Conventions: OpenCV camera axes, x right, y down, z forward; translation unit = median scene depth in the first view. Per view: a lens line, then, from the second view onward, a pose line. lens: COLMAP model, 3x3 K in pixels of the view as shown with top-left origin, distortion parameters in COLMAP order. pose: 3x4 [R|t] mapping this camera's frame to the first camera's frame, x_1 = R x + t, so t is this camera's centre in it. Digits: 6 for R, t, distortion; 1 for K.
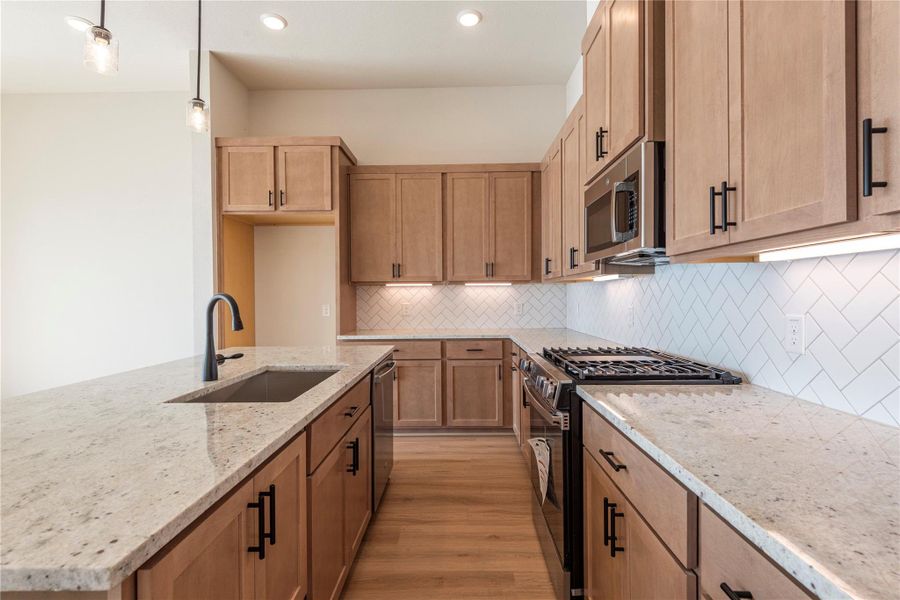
lens RADIAL K [[412.7, 0, 450.0], [0, 412.7, 300.0], [0, 0, 1]] dist [0.000199, 0.000023]
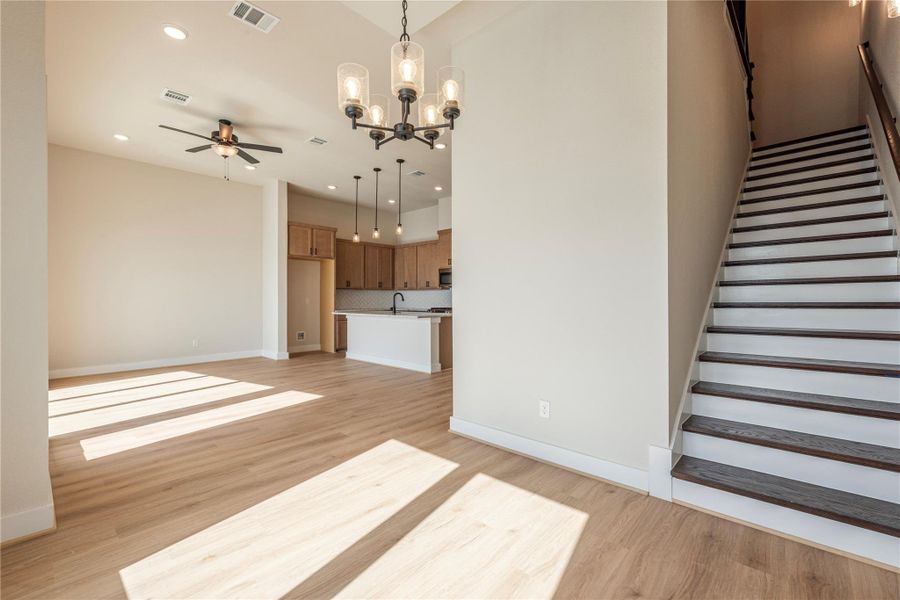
lens RADIAL K [[412.7, 0, 450.0], [0, 412.7, 300.0], [0, 0, 1]] dist [0.000199, 0.000023]
pose [[0.663934, 0.006730, 0.747761, -1.538210], [0.012146, 0.999731, -0.019782, 0.077062], [-0.747693, 0.022216, 0.663673, -1.029768]]
